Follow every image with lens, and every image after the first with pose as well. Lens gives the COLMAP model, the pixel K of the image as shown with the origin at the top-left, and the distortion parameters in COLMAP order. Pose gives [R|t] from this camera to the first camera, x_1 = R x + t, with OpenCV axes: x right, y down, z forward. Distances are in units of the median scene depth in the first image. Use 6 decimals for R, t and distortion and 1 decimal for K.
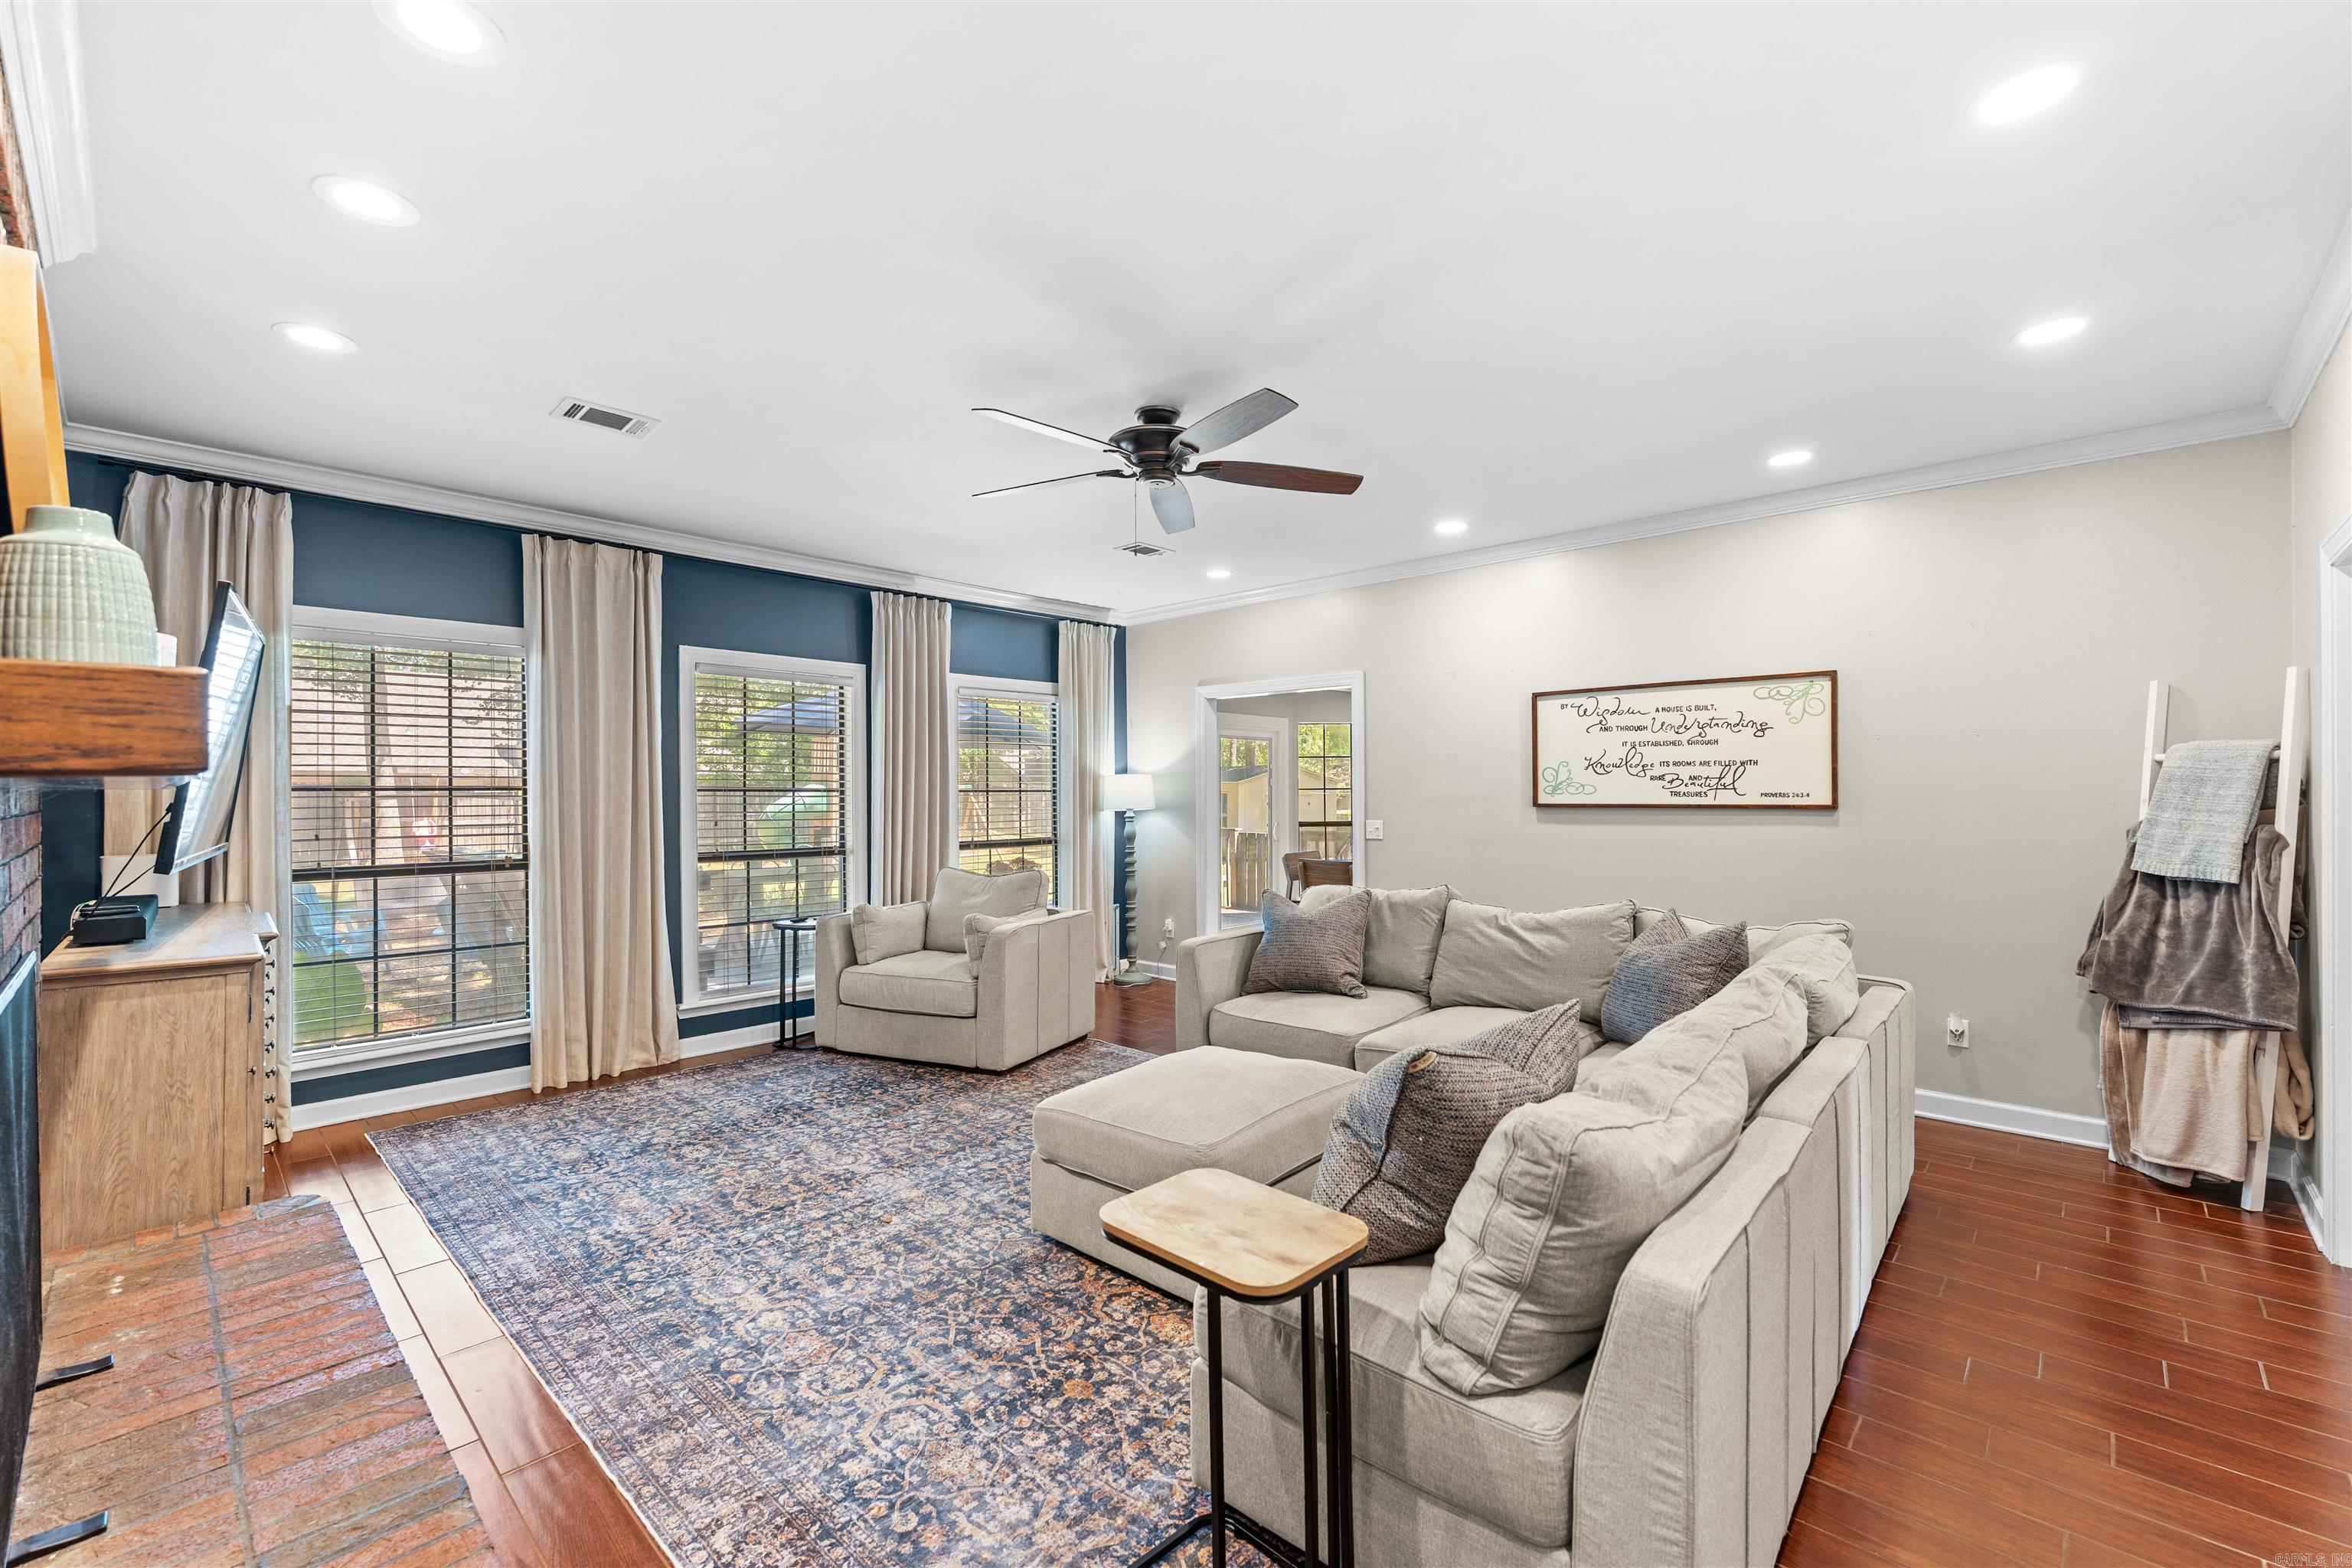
lens RADIAL K [[962.8, 0, 1173.8], [0, 962.8, 791.6], [0, 0, 1]] dist [-0.000731, -0.000119]
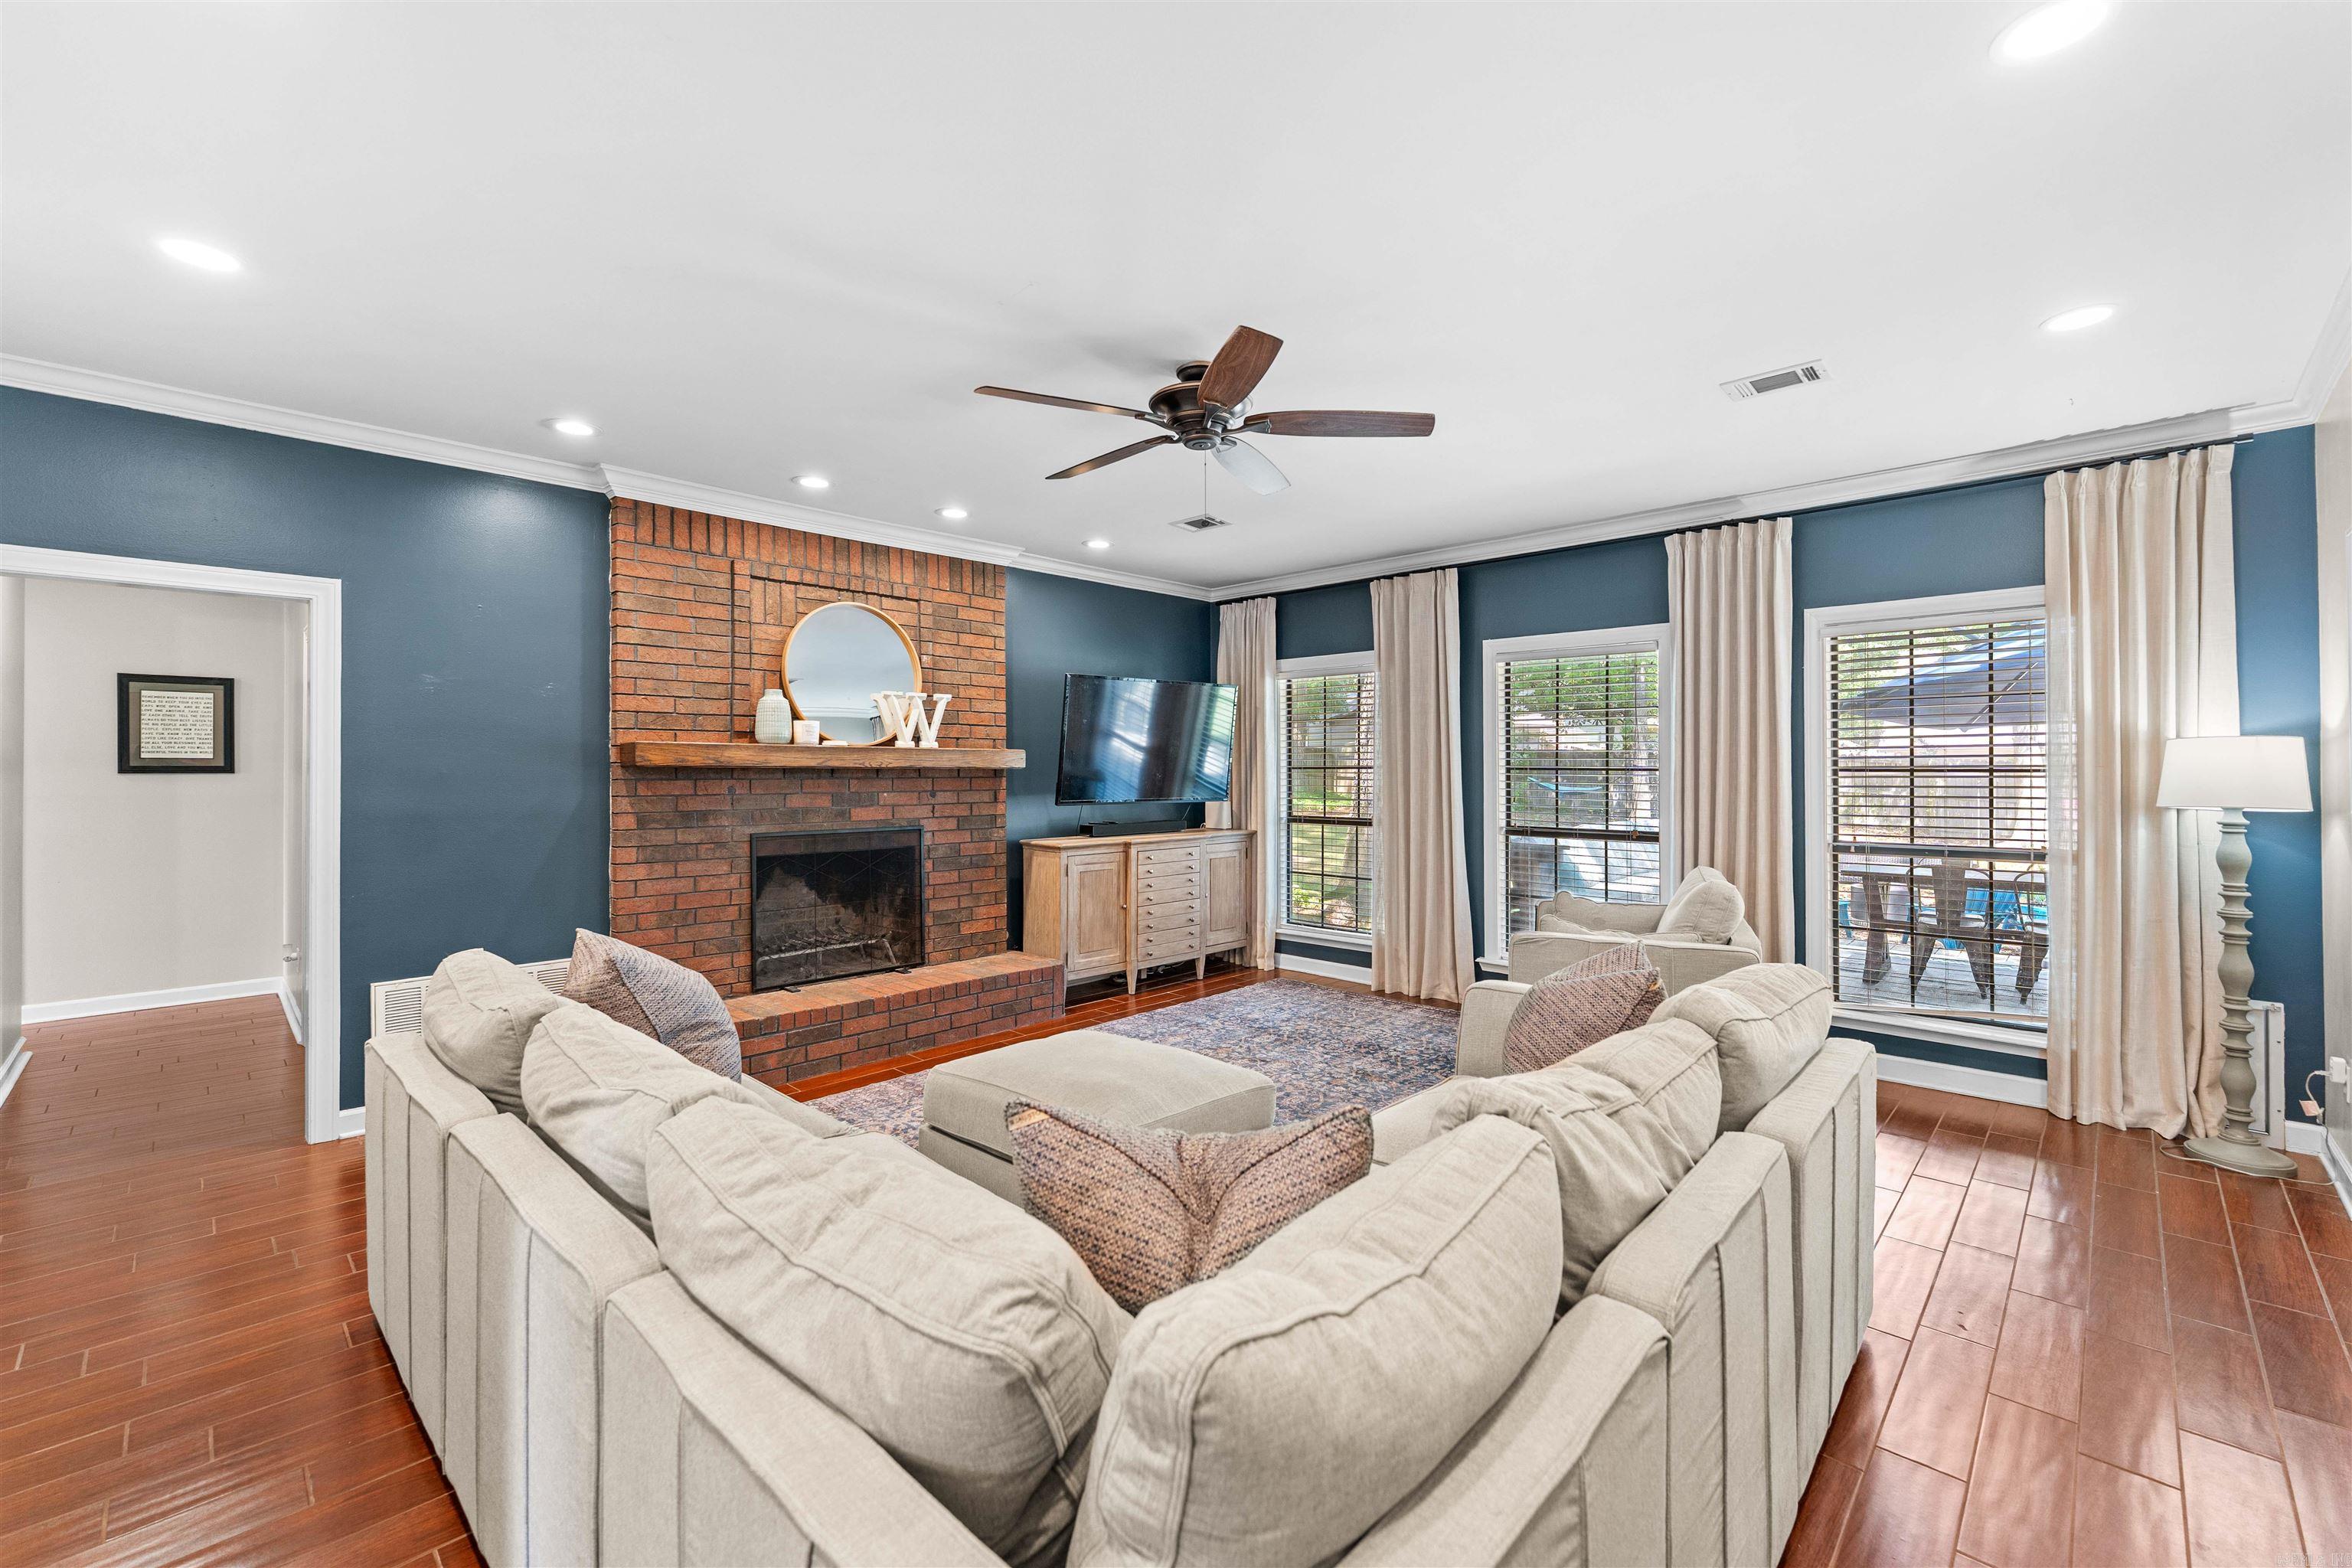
lens RADIAL K [[966.2, 0, 1179.1], [0, 966.2, 783.1], [0, 0, 1]] dist [-0.002627, -0.000471]
pose [[-0.004547, 0.013514, -0.999898, 0.747683], [-0.003607, 0.999902, 0.013530, 0.000546], [0.999983, 0.003668, -0.004498, 0.782670]]
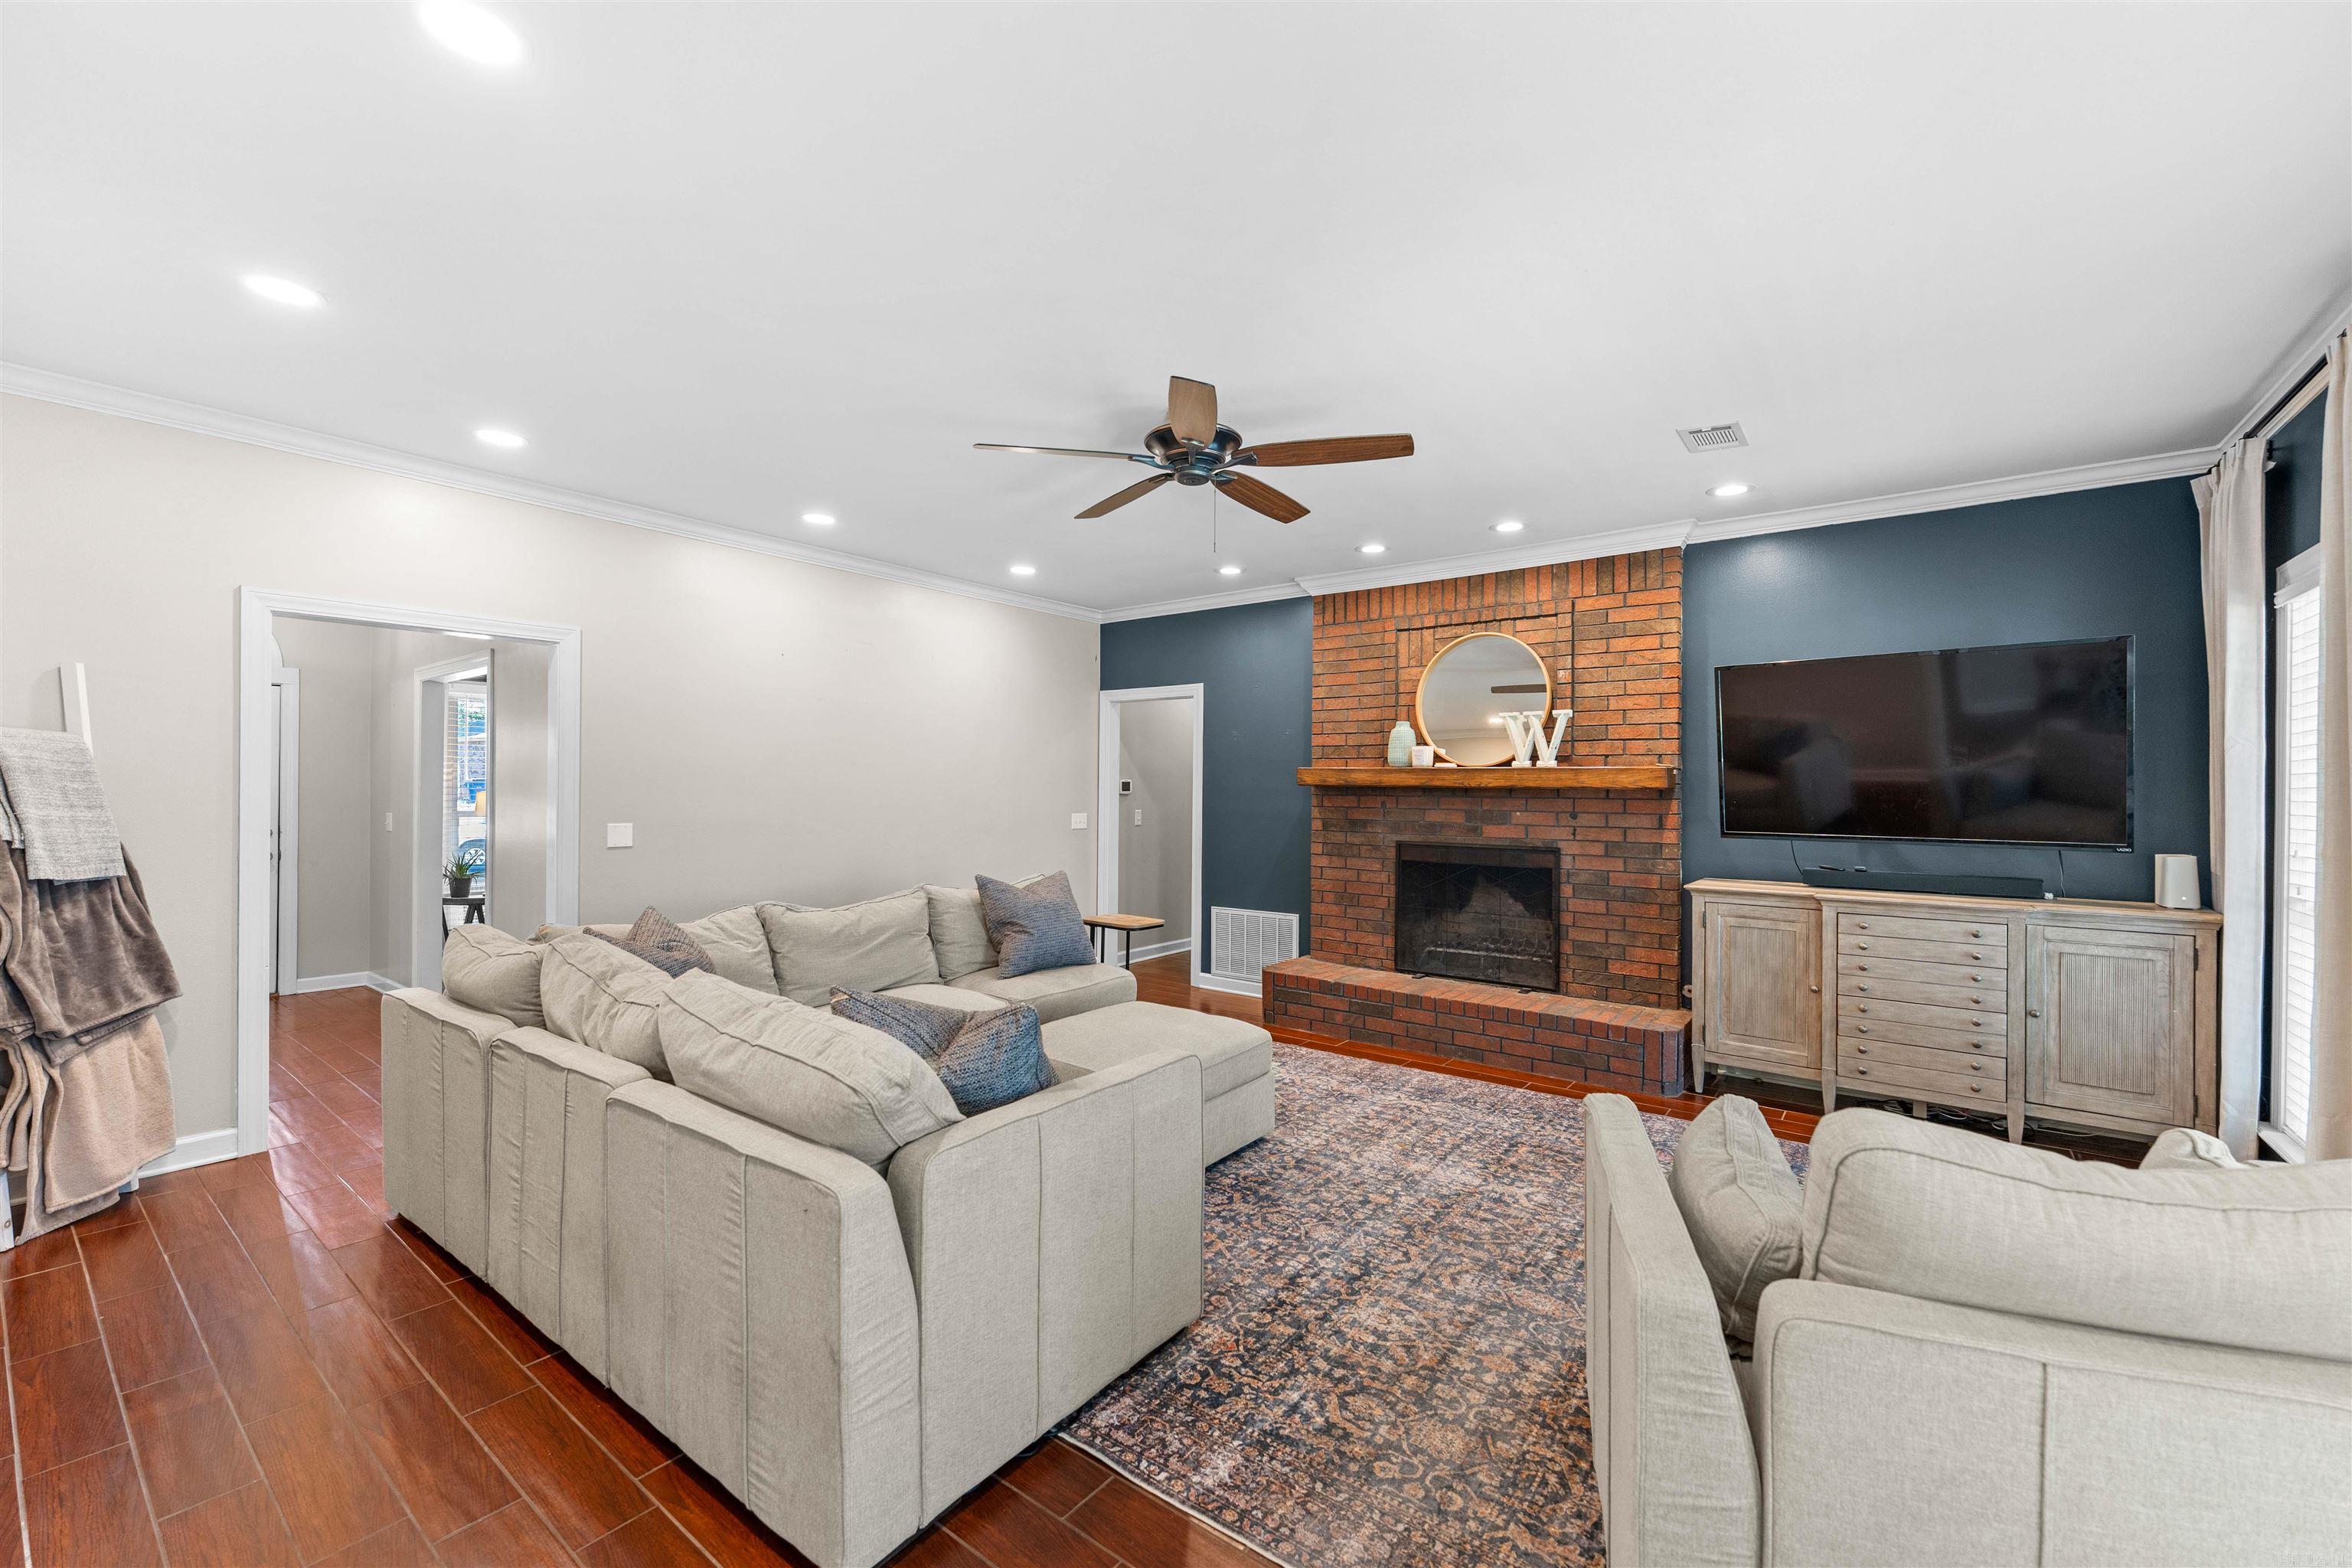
lens RADIAL K [[953.8, 0, 1171.9], [0, 953.8, 804.2], [0, 0, 1]] dist [-0.001895, 0.000162]
pose [[-0.994960, -0.003607, -0.100210, 0.082912], [-0.006156, 0.999665, 0.025141, -0.007634], [0.100085, 0.025632, -0.994649, 1.595733]]
